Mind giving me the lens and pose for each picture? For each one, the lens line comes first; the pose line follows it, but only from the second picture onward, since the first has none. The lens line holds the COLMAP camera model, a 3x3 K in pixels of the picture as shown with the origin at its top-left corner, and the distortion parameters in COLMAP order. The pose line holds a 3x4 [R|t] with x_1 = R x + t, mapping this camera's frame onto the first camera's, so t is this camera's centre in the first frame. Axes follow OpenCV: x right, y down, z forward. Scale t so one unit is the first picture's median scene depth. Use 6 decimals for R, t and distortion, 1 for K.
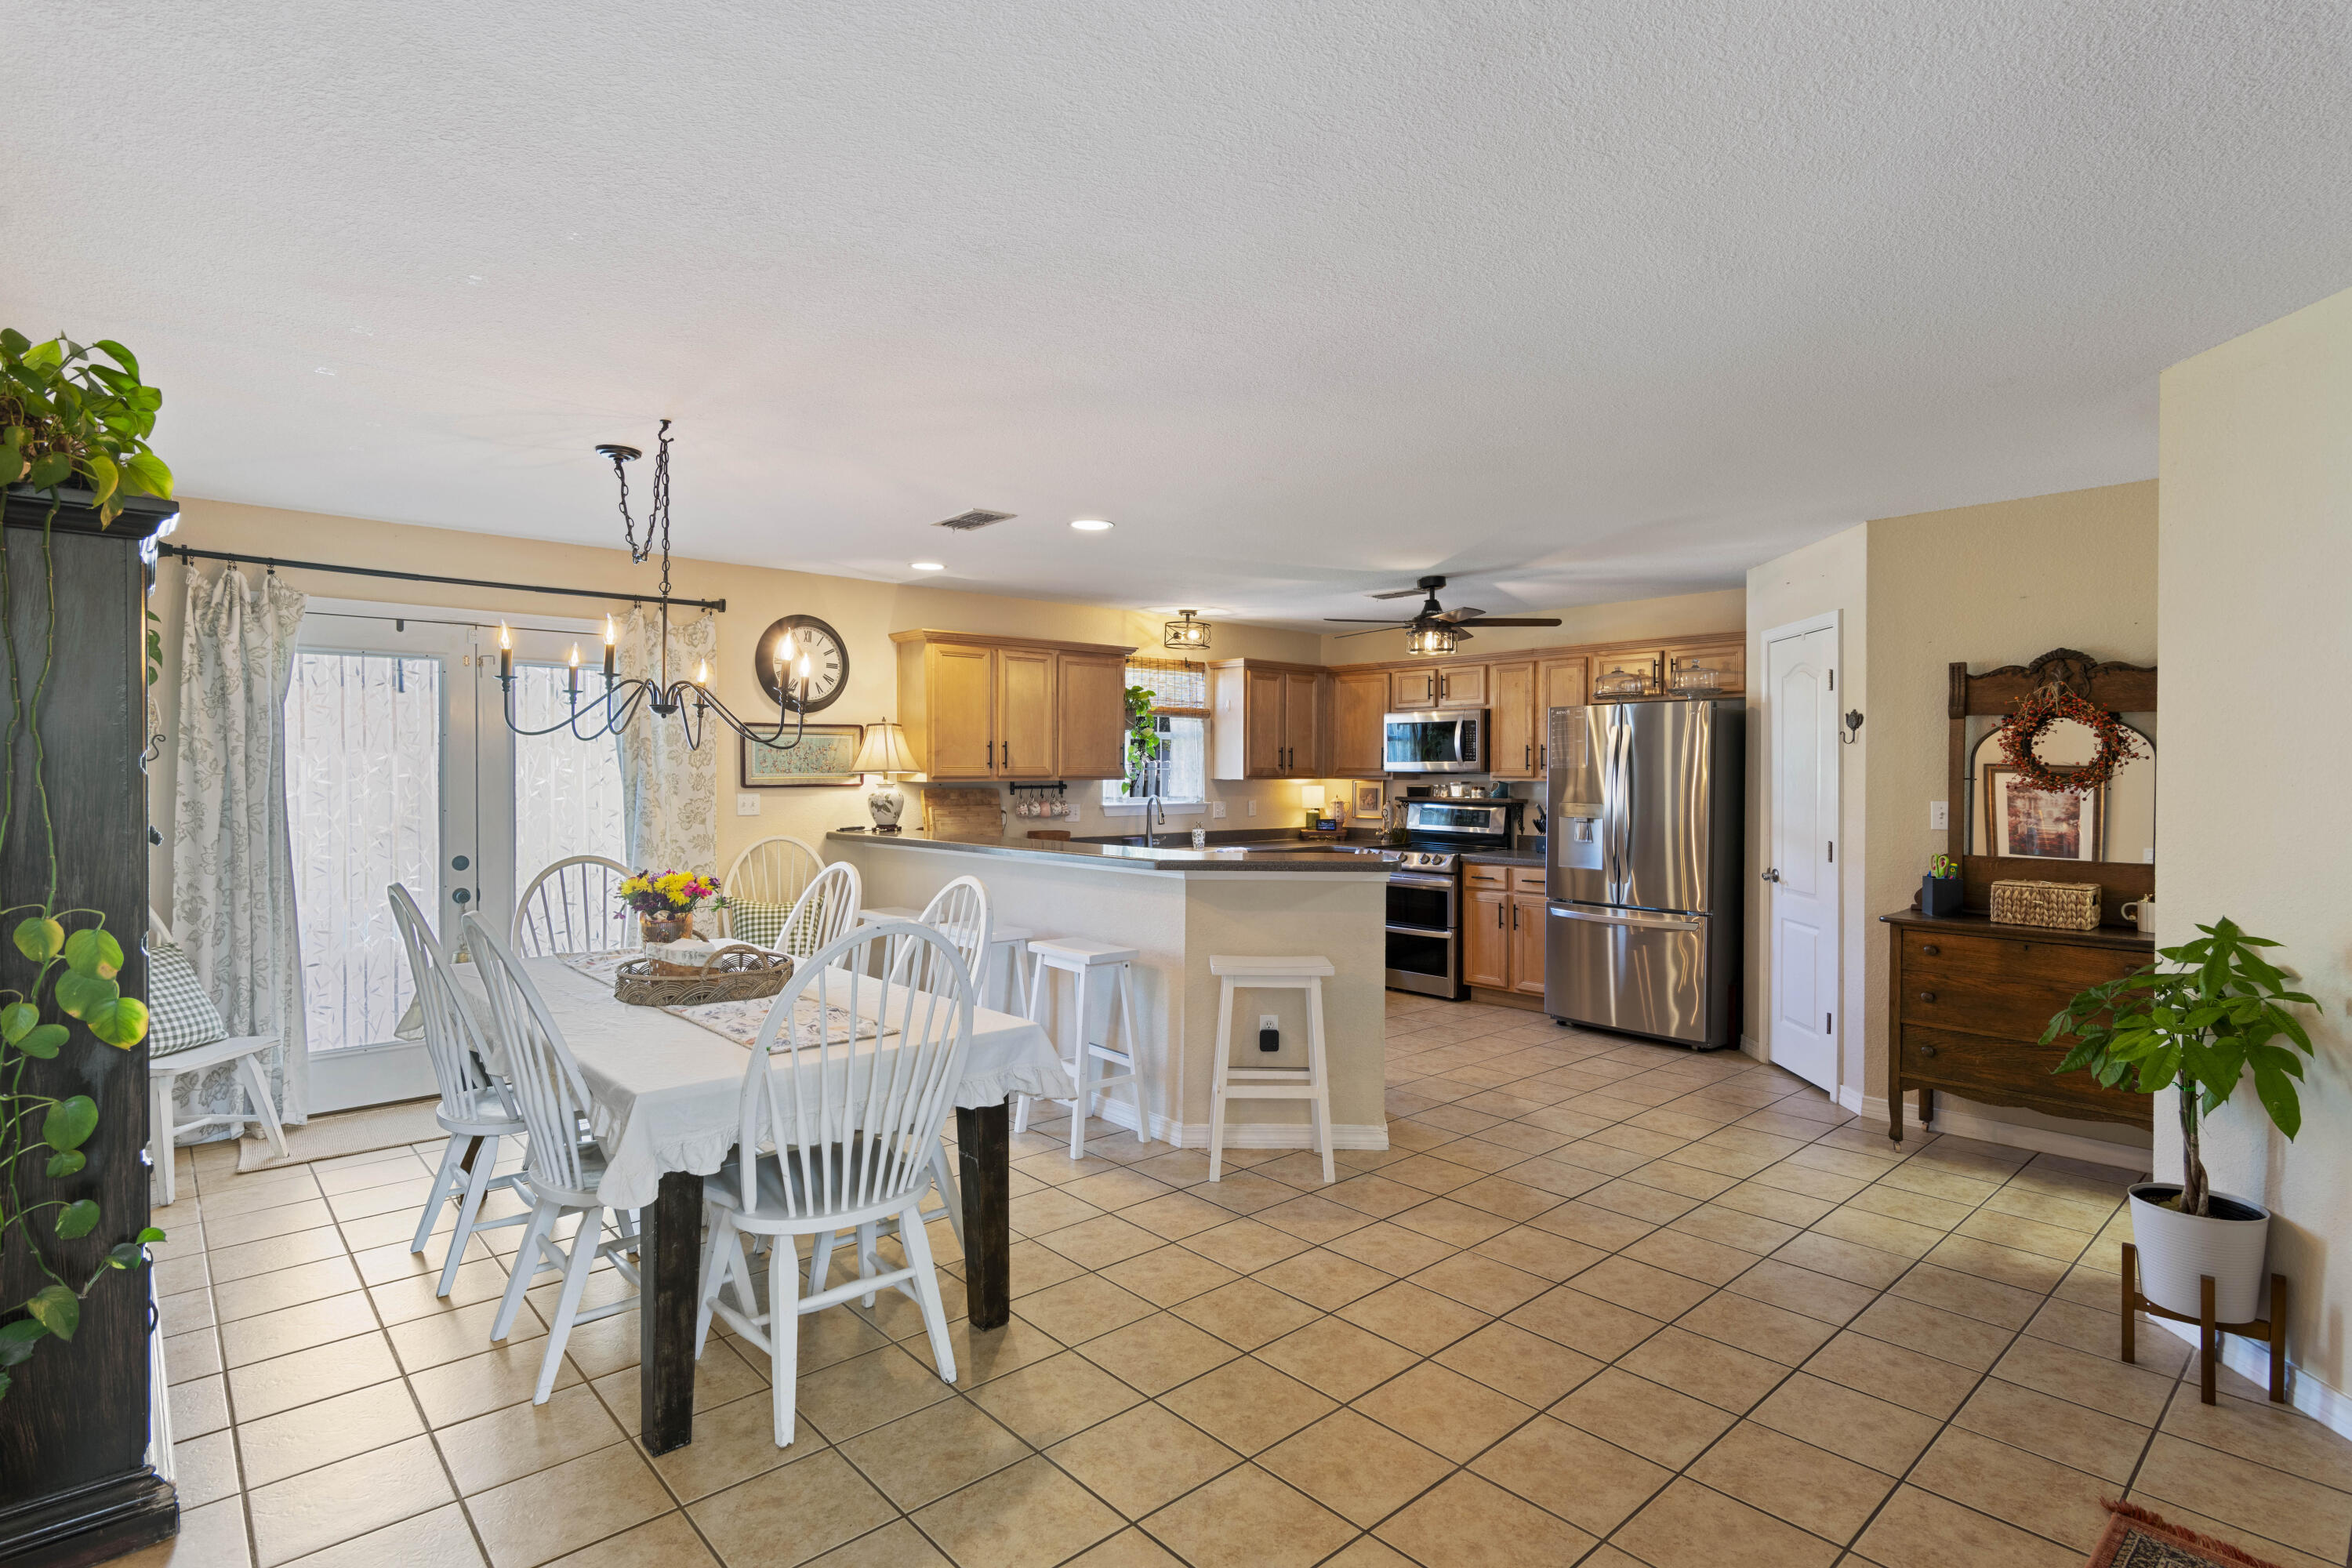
lens RADIAL K [[1155.2, 0, 1197.3], [0, 1155.2, 780.5], [0, 0, 1]] dist [-0.000133, 0.000100]
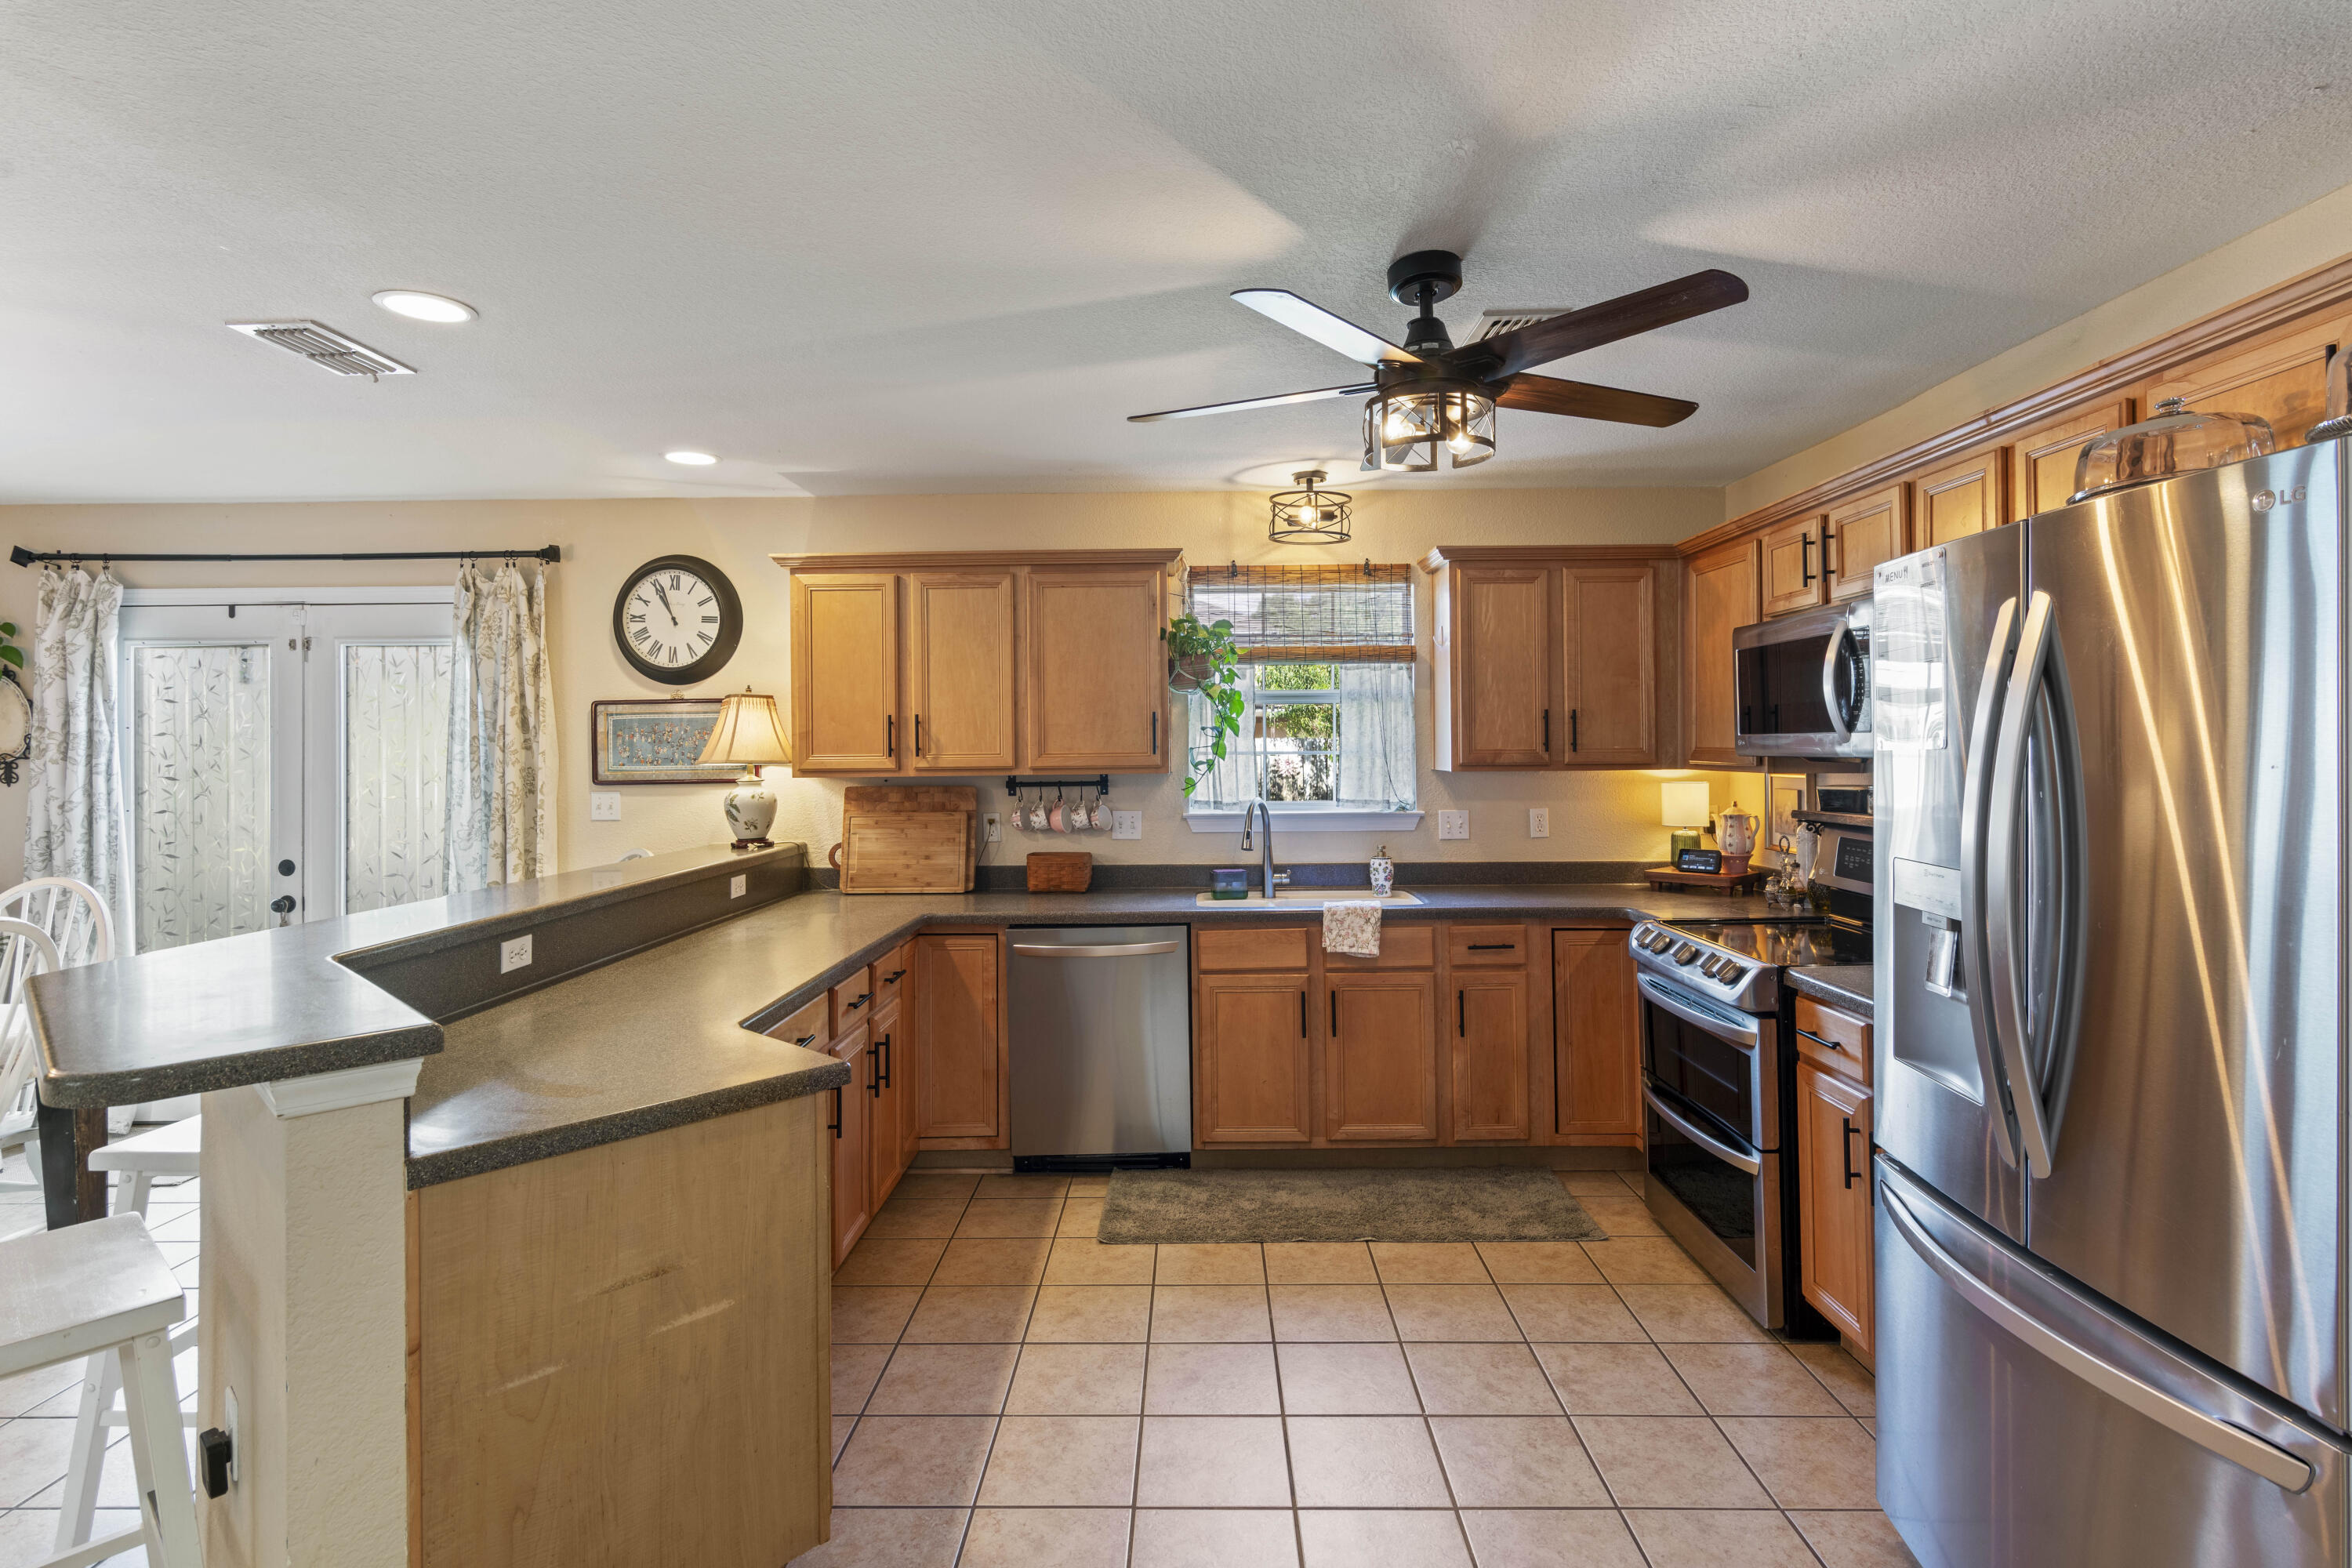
lens RADIAL K [[1169.1, 0, 1218.5], [0, 1169.1, 733.1], [0, 0, 1]] dist [-0.000148, -0.000141]
pose [[0.728352, -0.017184, -0.684988, 0.369888], [0.003622, 0.999768, -0.021229, -0.008462], [0.685194, 0.012981, 0.728245, 0.587288]]
